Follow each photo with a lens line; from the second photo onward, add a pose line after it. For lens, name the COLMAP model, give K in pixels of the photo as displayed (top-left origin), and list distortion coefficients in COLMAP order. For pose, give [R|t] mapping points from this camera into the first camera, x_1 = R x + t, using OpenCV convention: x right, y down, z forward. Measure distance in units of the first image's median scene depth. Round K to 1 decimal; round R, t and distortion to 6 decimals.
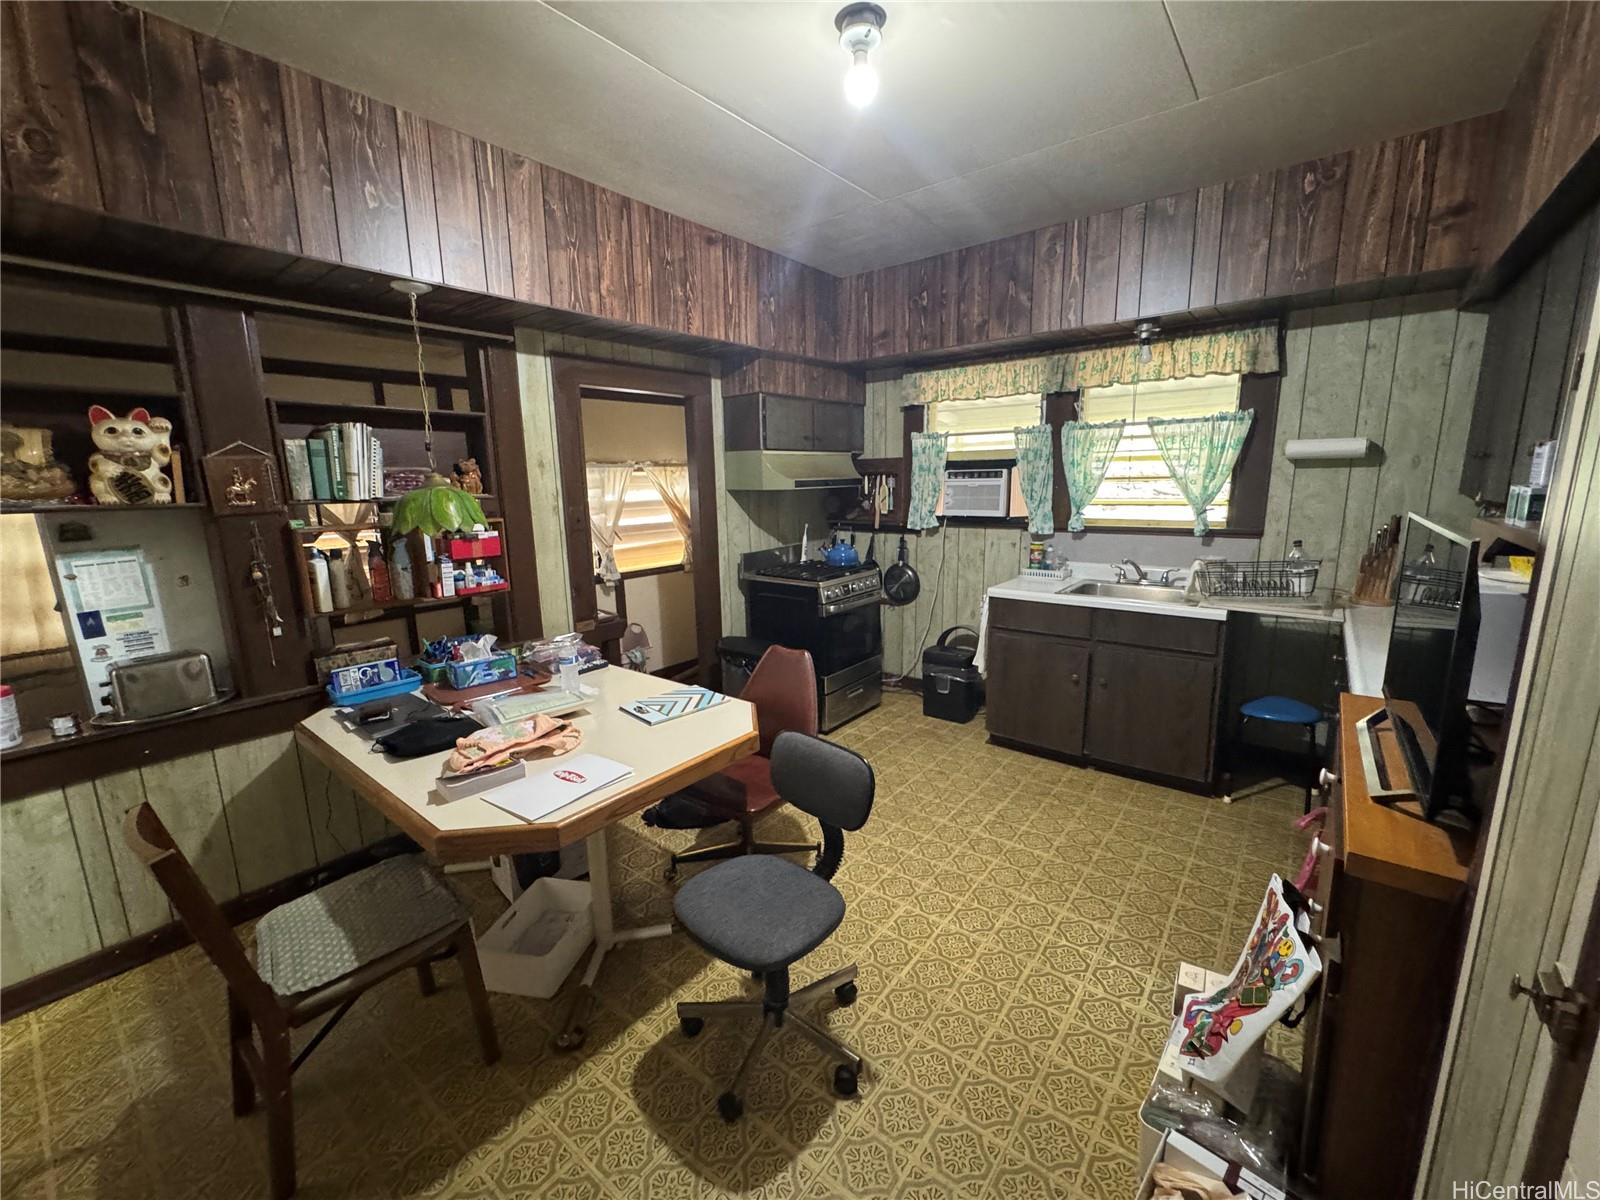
lens RADIAL K [[639.5, 0, 798.6], [0, 639.5, 598.6], [0, 0, 1]] dist [-0.006098, 0.000273]
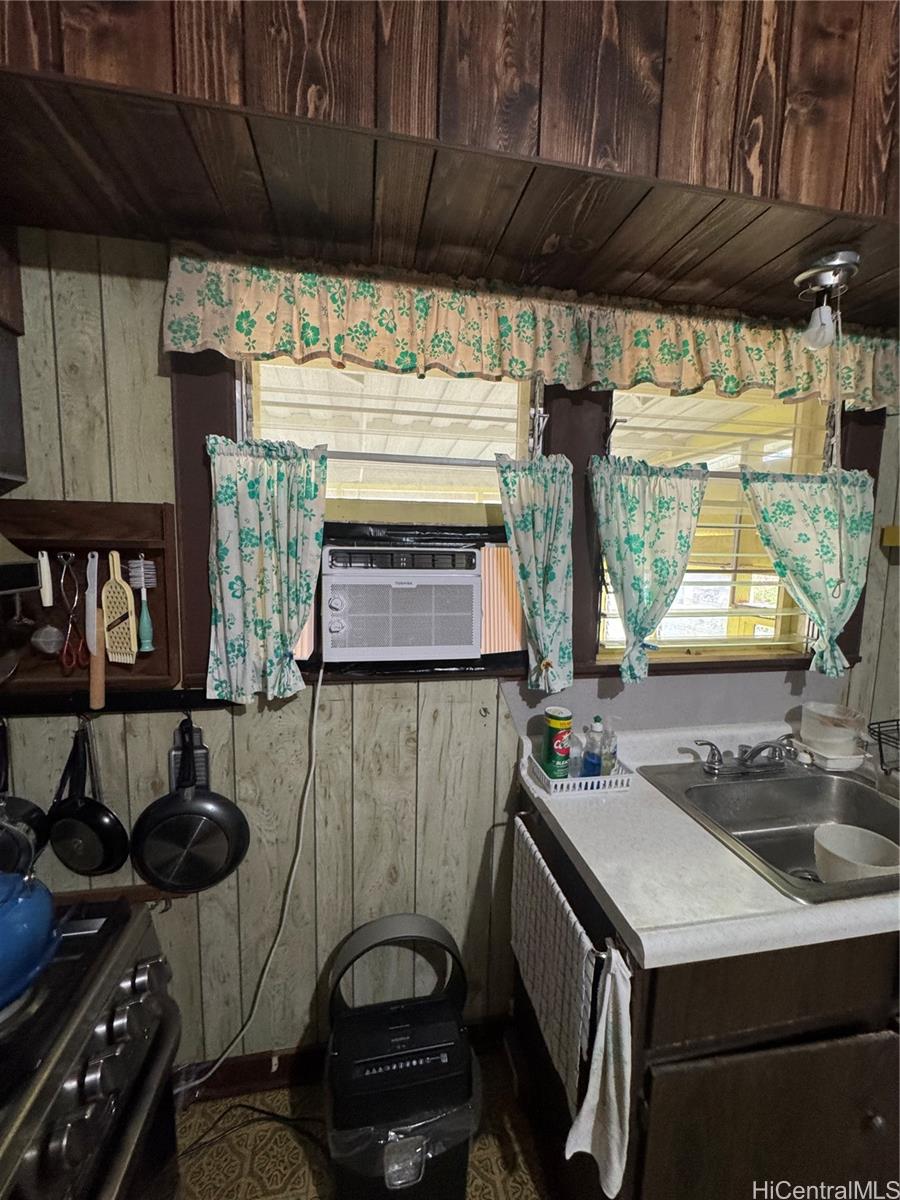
lens RADIAL K [[479.6, 0, 450.3], [0, 479.6, 596.5], [0, 0, 1]] dist [-0.006098, 0.000273]
pose [[0.657037, -0.052086, 0.752057, 0.061807], [0.106002, 0.994082, -0.023761, -0.149880], [-0.746368, 0.095331, 0.658670, 0.729849]]
